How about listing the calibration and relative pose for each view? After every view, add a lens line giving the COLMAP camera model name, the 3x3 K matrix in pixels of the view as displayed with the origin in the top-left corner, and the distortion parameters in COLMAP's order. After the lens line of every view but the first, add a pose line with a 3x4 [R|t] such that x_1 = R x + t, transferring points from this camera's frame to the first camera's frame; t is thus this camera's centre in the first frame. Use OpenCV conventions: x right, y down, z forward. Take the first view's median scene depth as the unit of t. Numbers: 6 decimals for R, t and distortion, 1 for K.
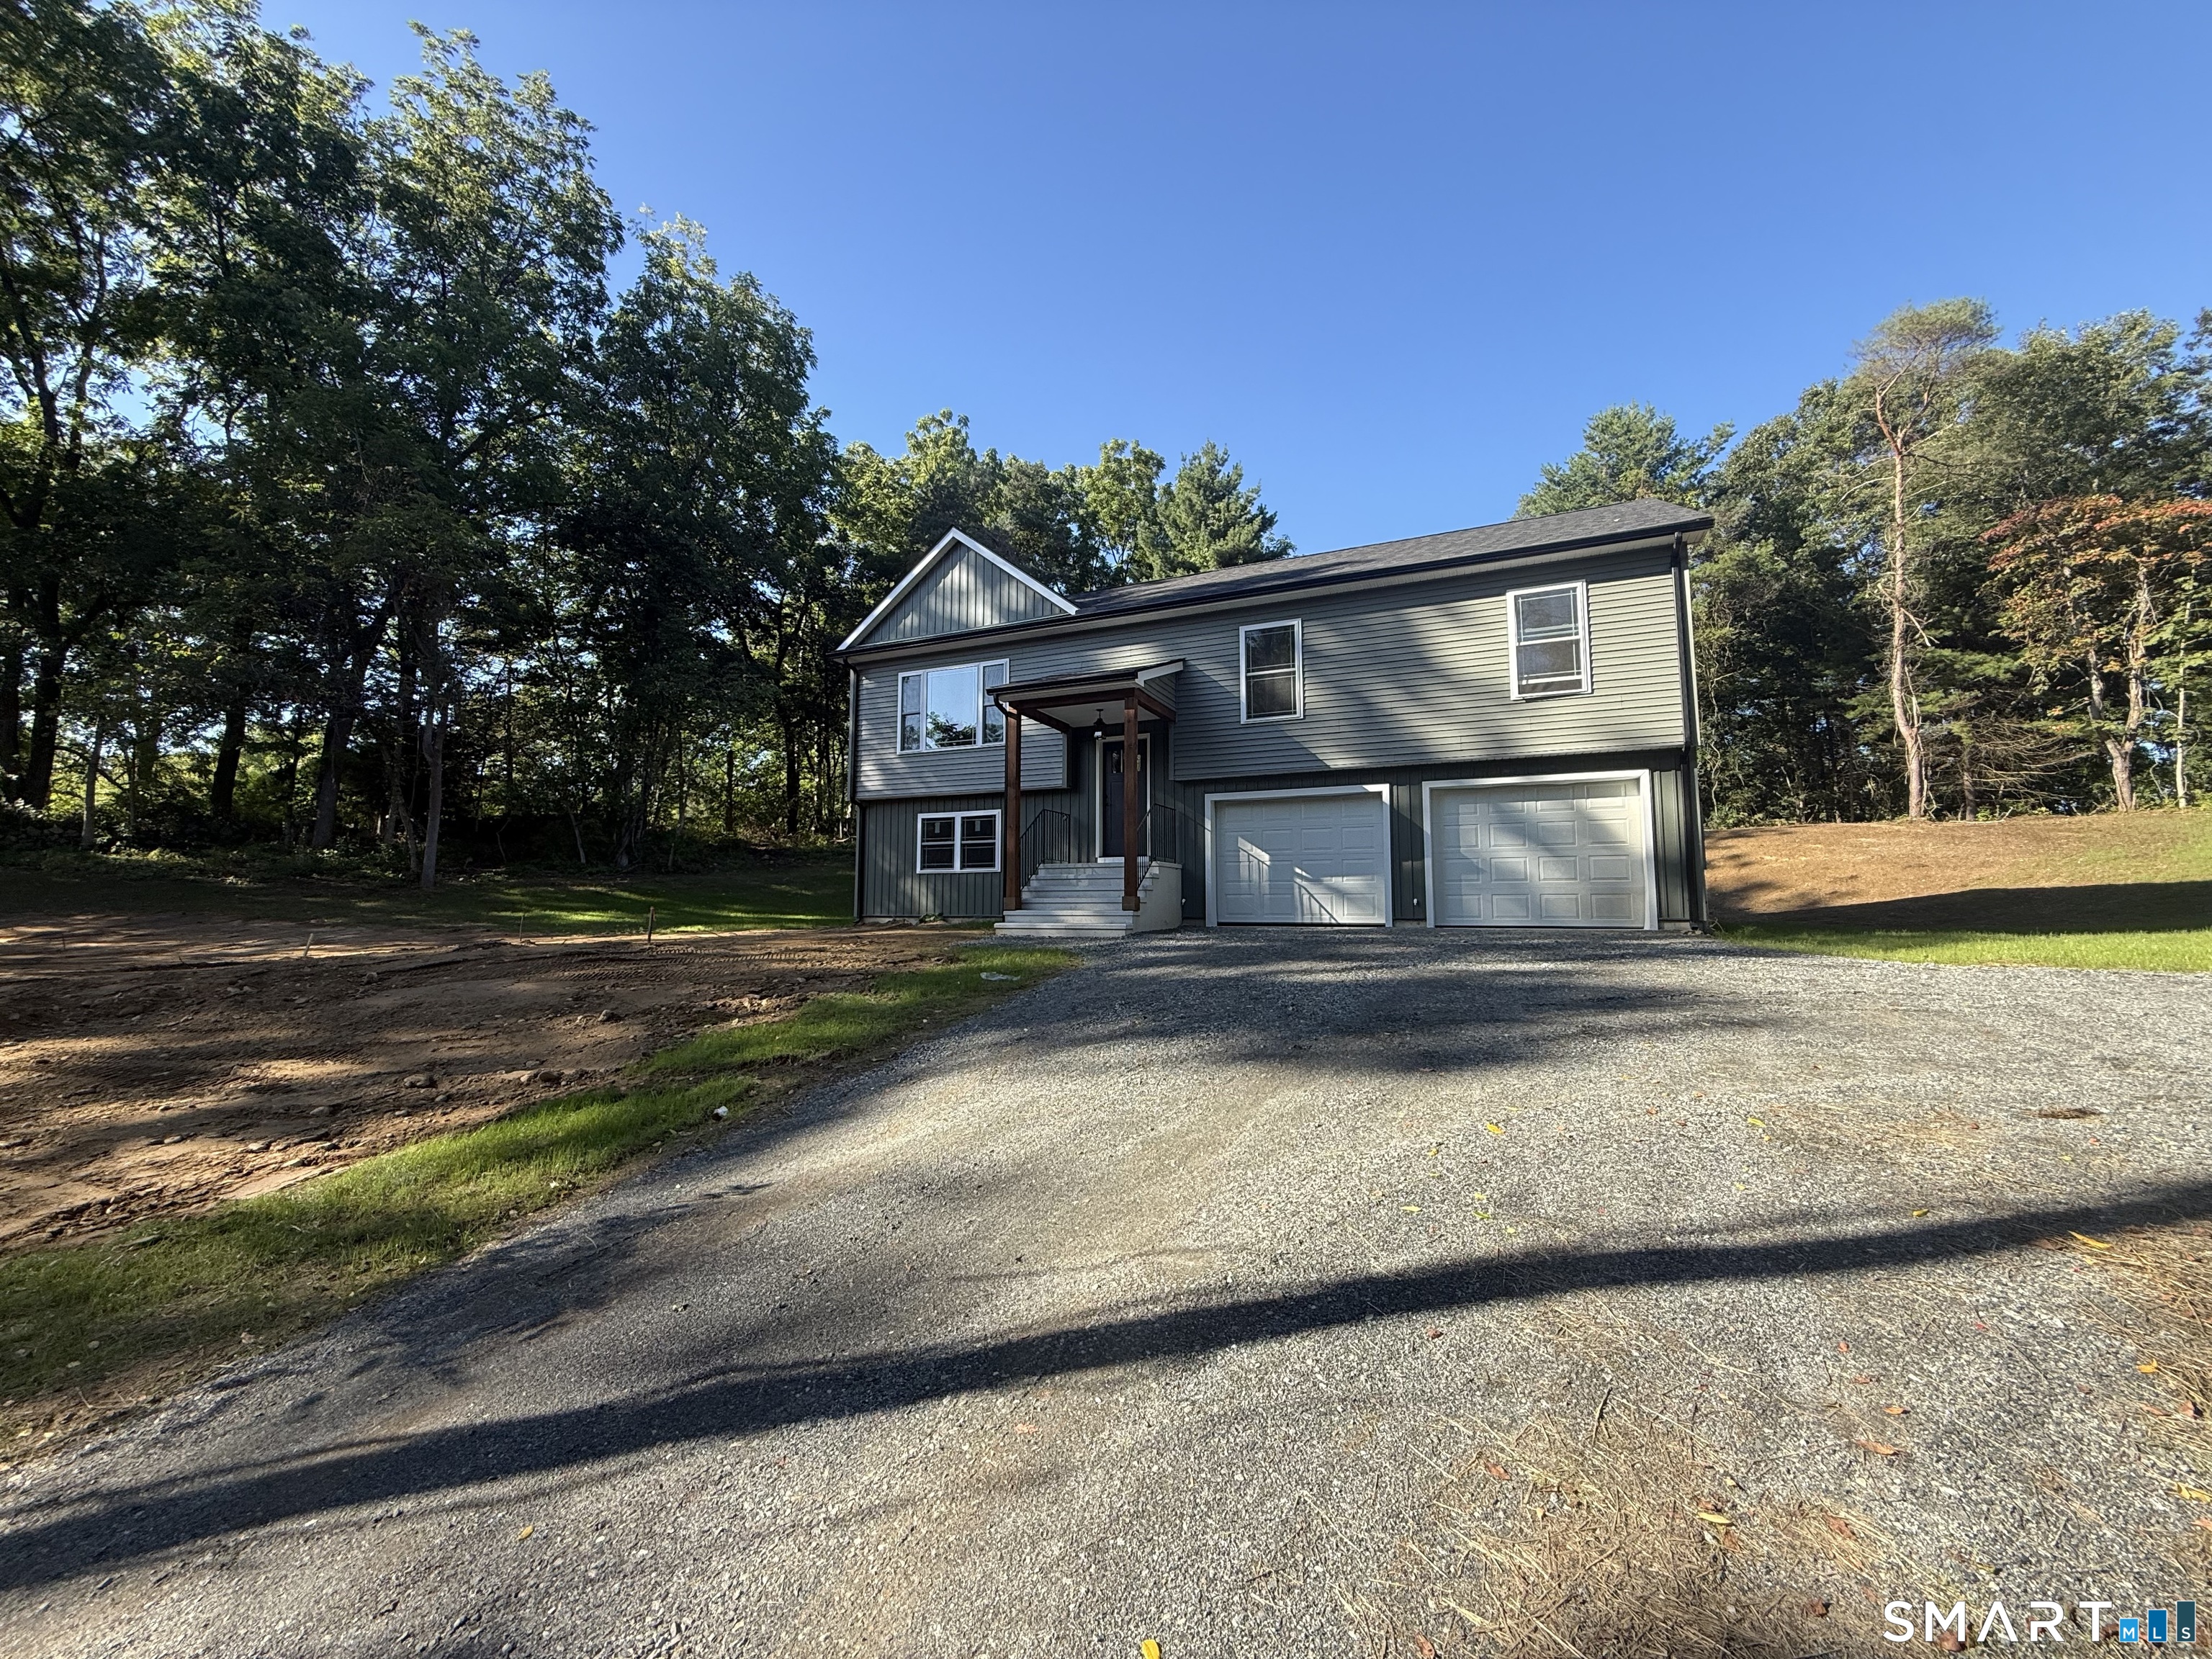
lens RADIAL K [[881.5, 0, 1103.9], [0, 881.5, 834.4], [0, 0, 1]] dist [0.000834, -0.000291]
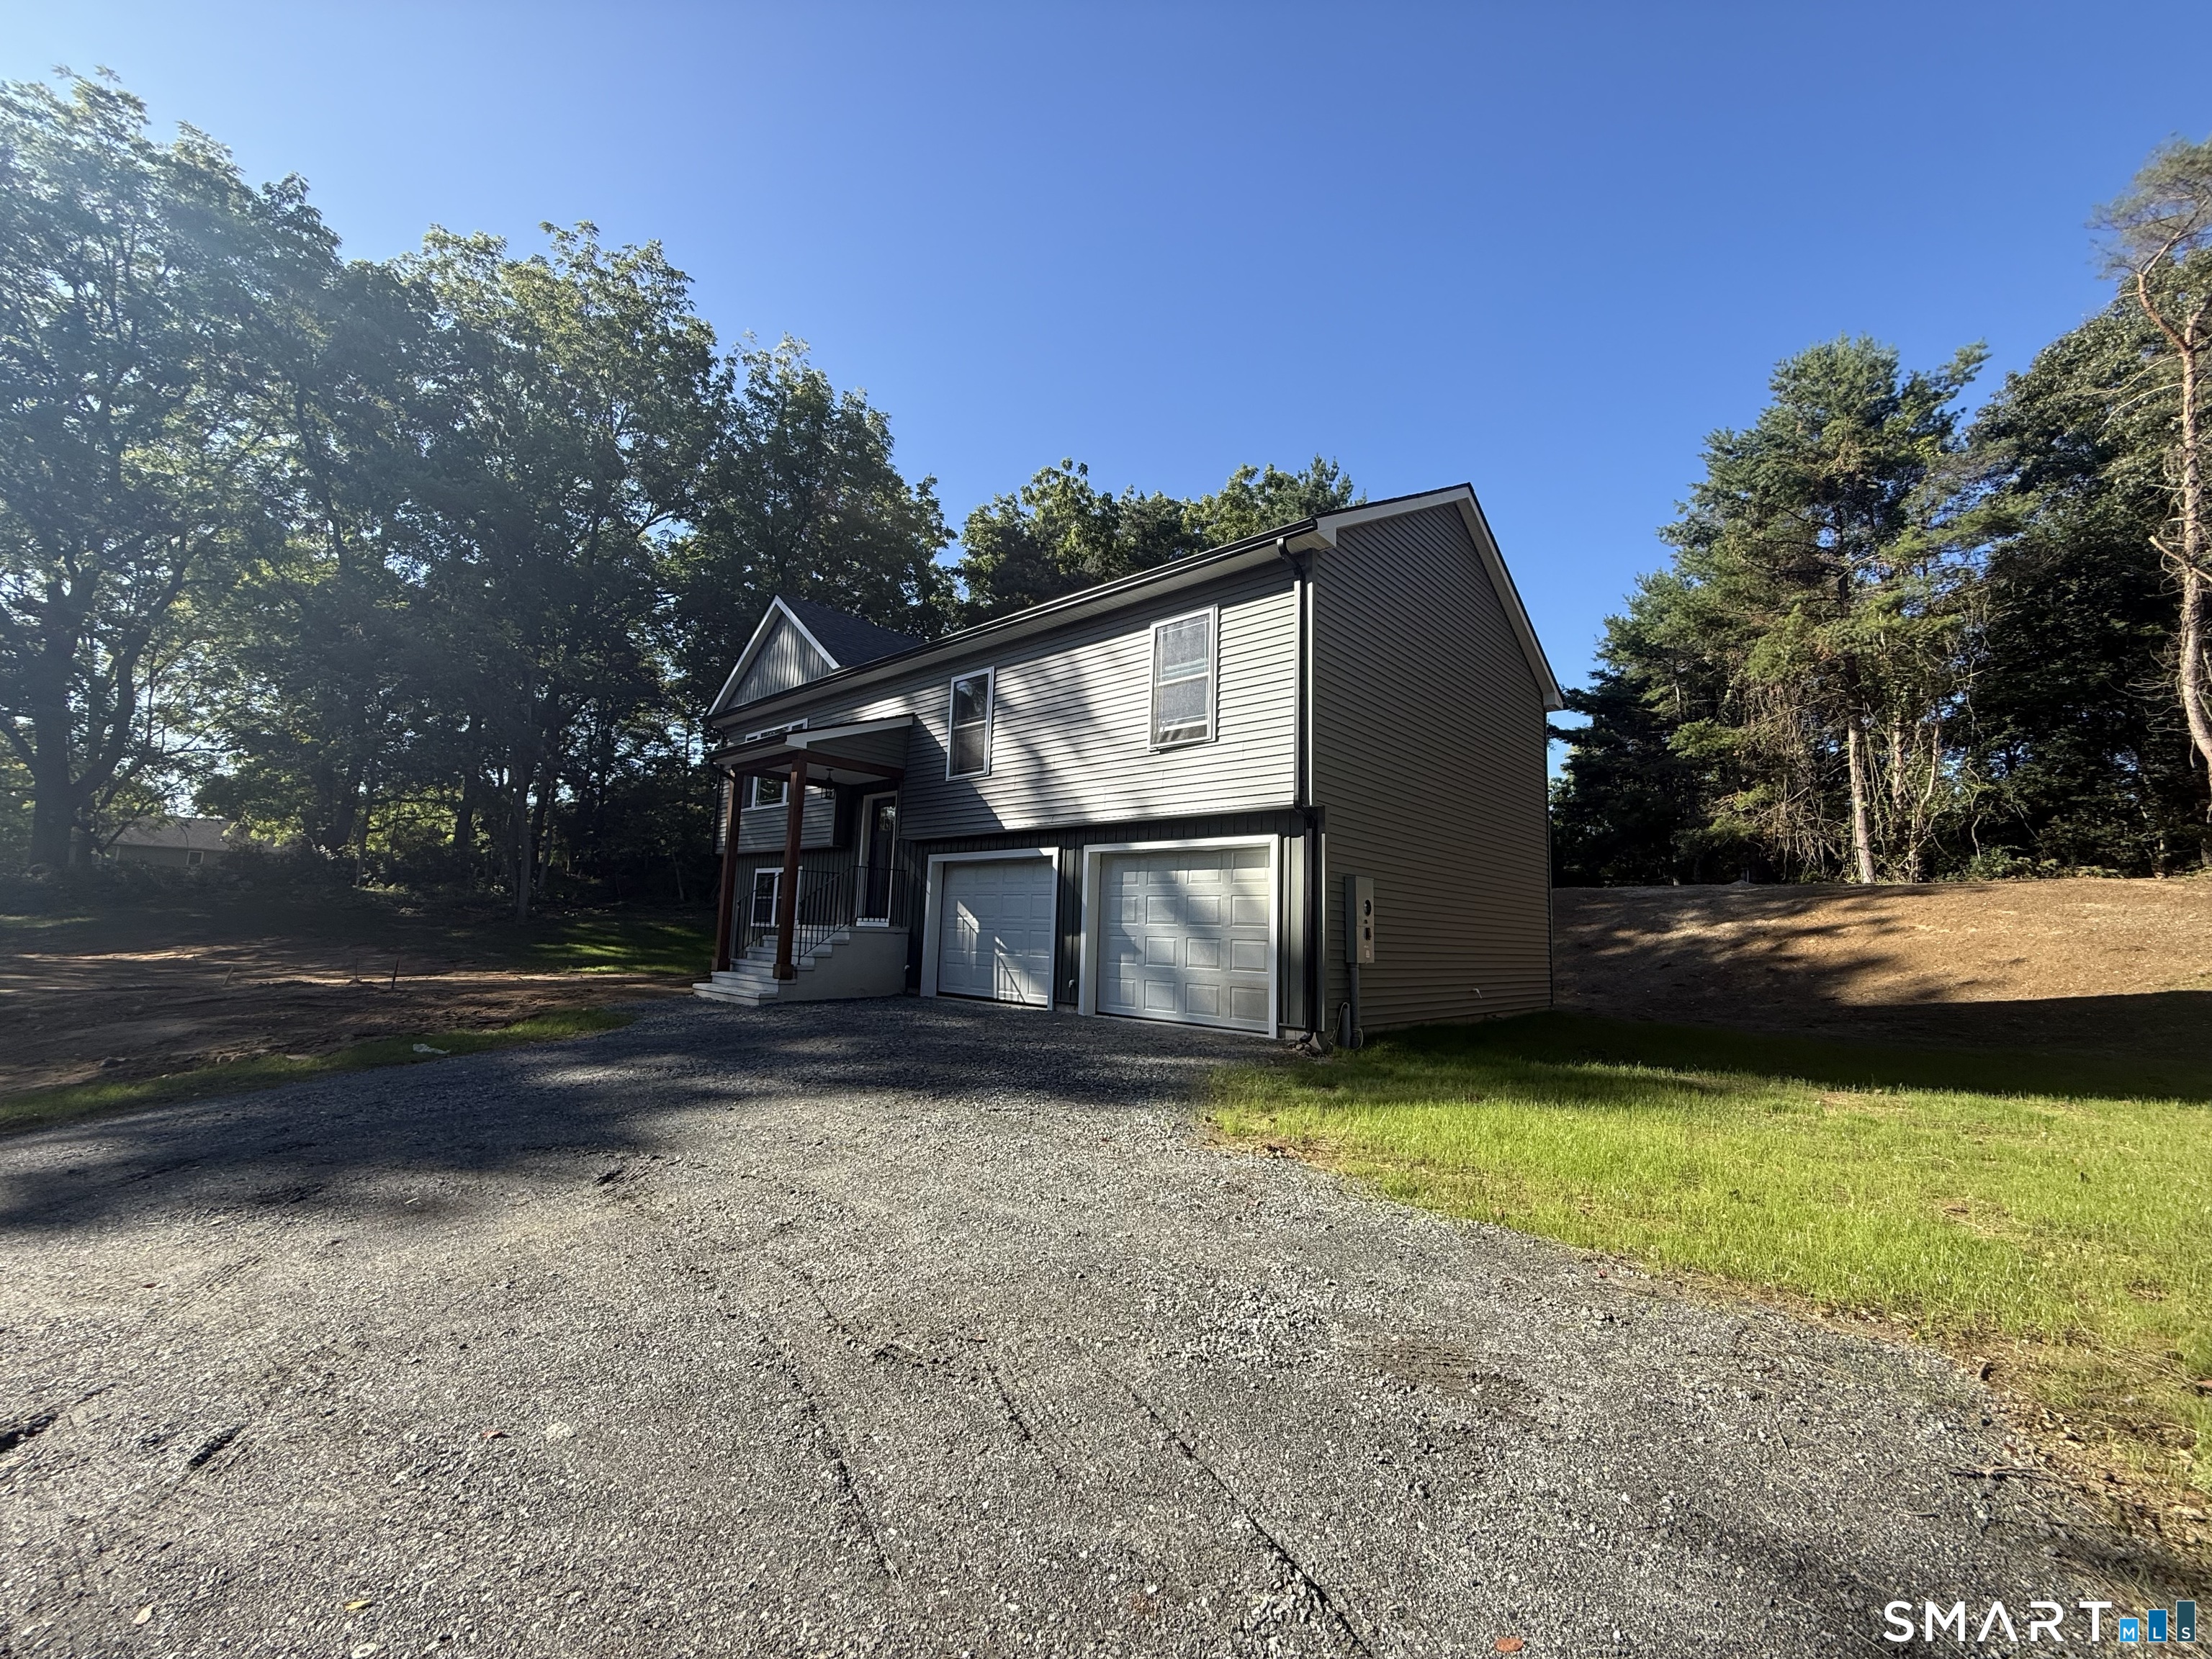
lens RADIAL K [[881.5, 0, 1101.6], [0, 881.5, 830.8], [0, 0, 1]] dist [0.000834, -0.000291]
pose [[0.950161, -0.005737, -0.311707, 0.523872], [-0.005555, 0.999360, -0.035327, -0.034933], [0.311711, 0.035298, 0.949521, 0.141595]]
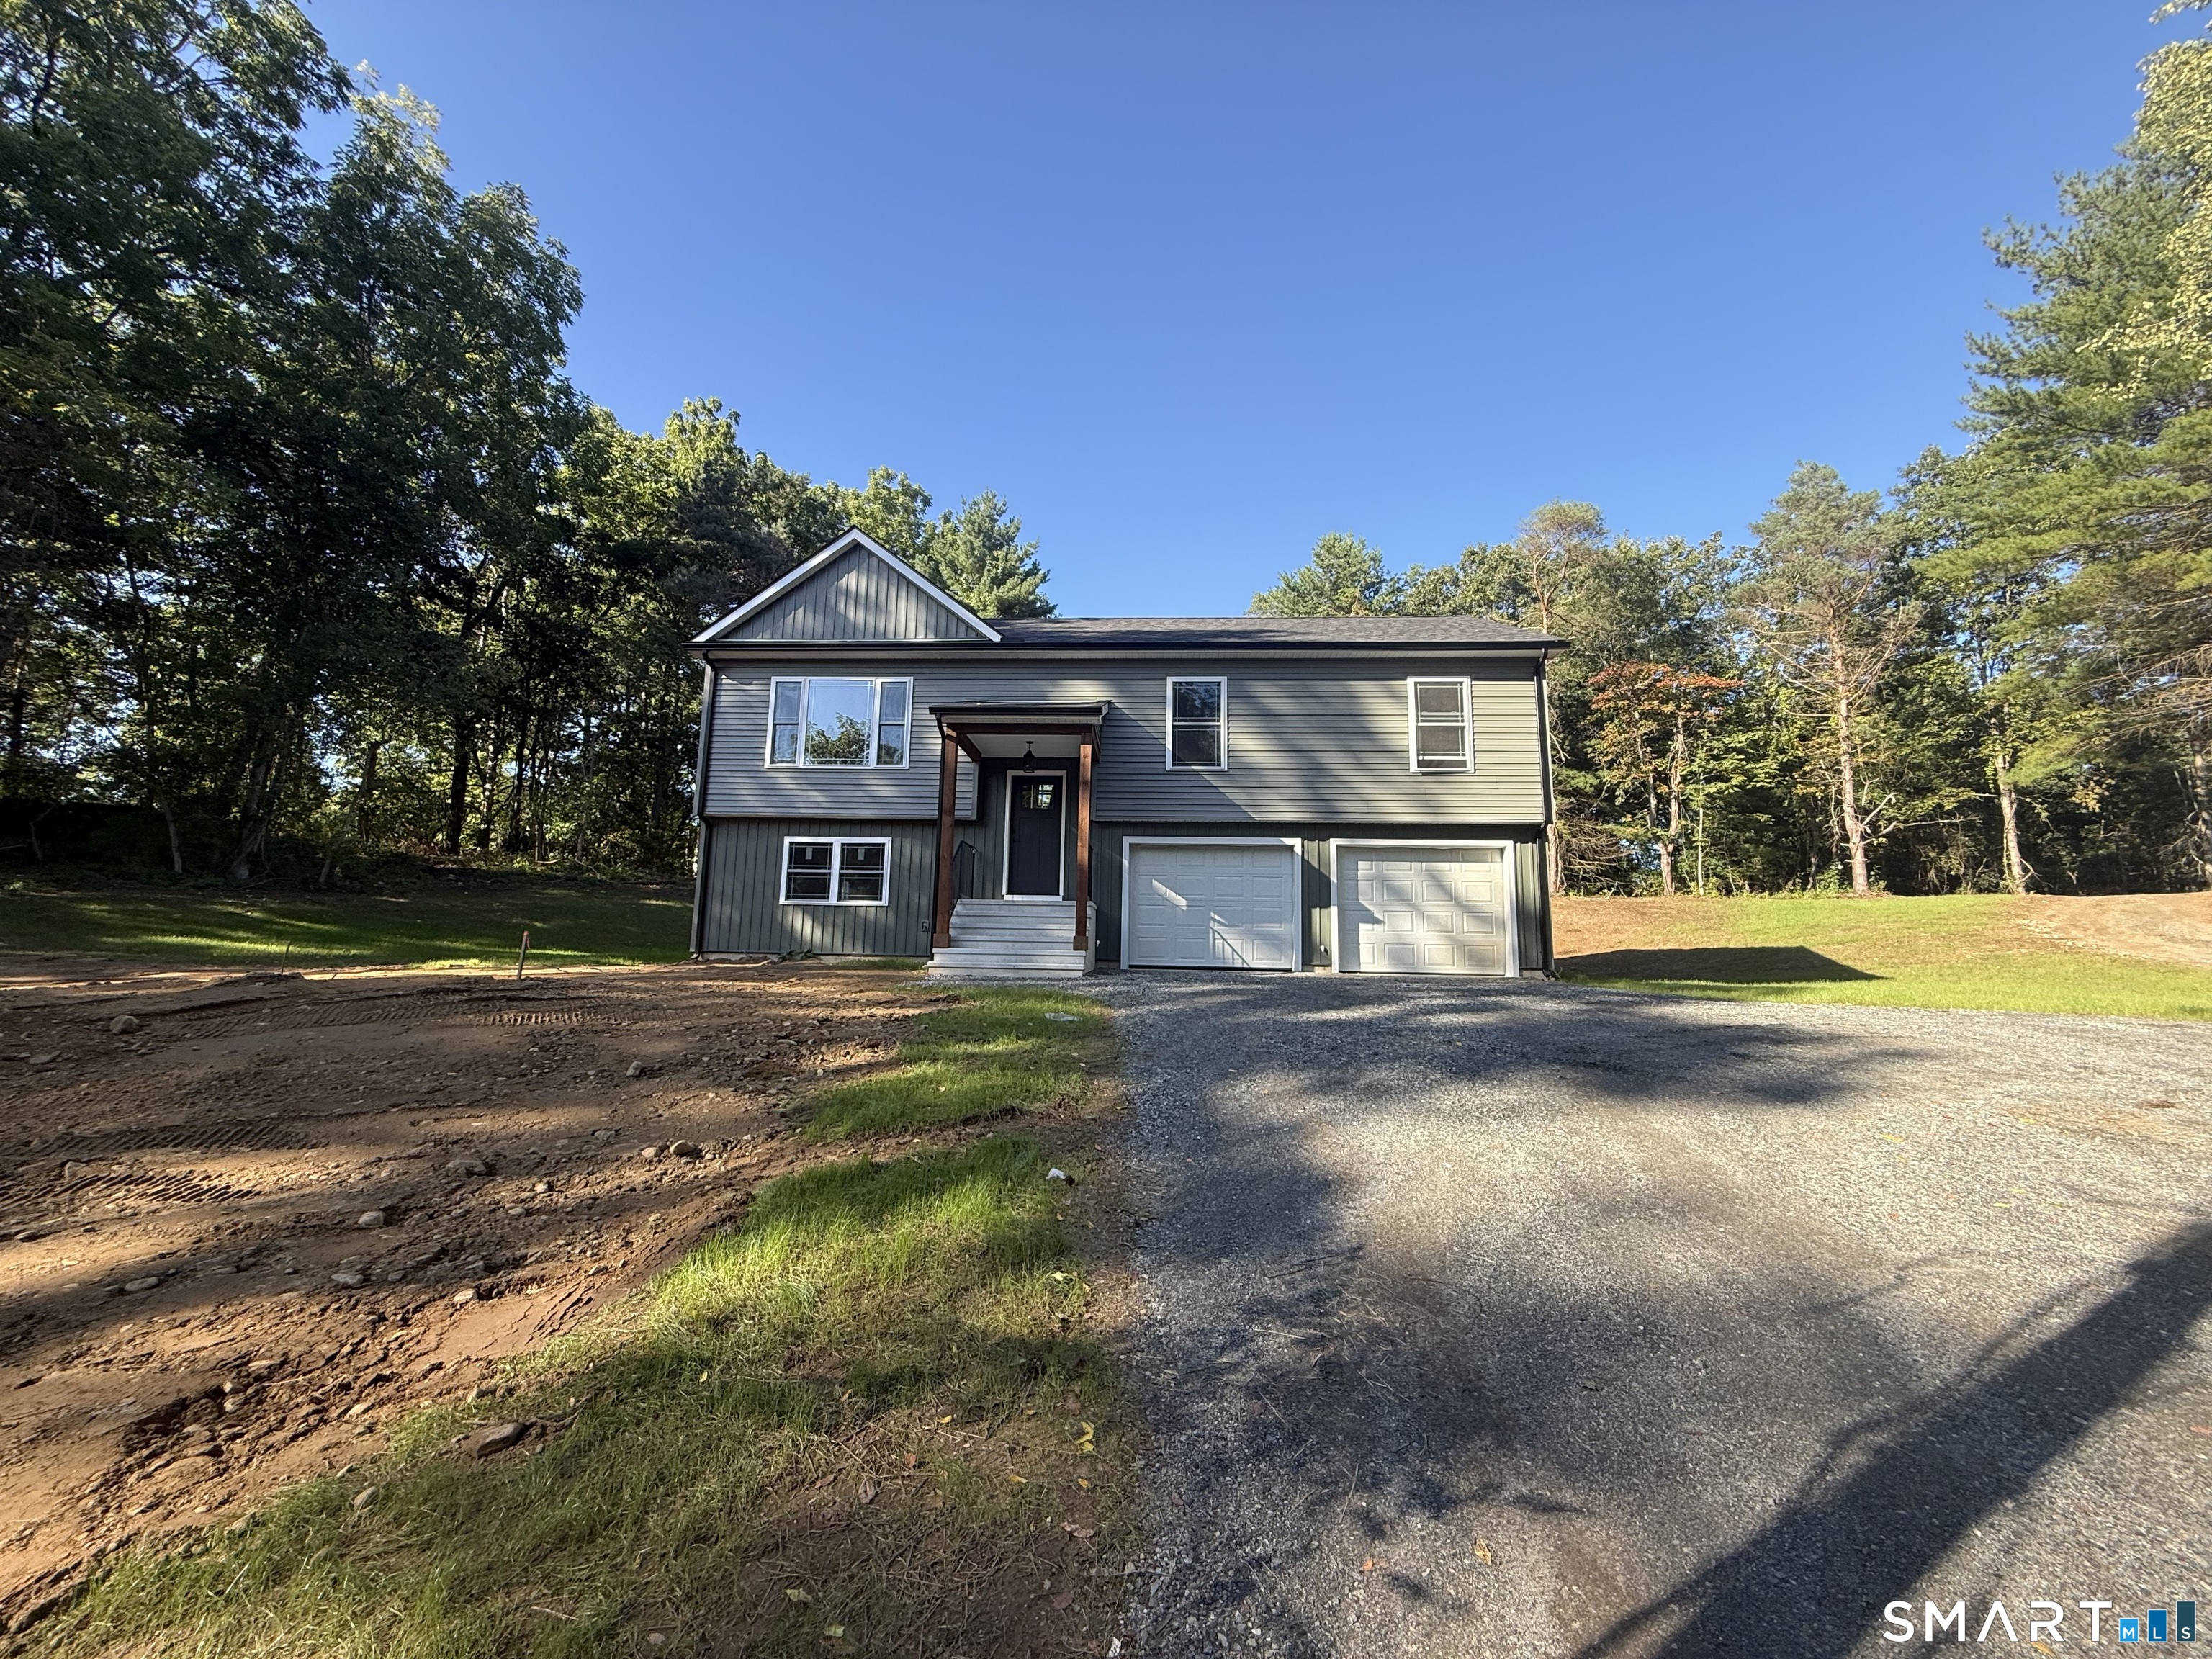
lens RADIAL K [[881.5, 0, 1107.2], [0, 881.5, 830.9], [0, 0, 1]] dist [0.000834, -0.000291]
pose [[0.933712, 0.070257, 0.351064, -0.228658], [-0.050173, 0.996558, -0.065994, 0.013917], [-0.354492, 0.044006, 0.934023, 0.060386]]
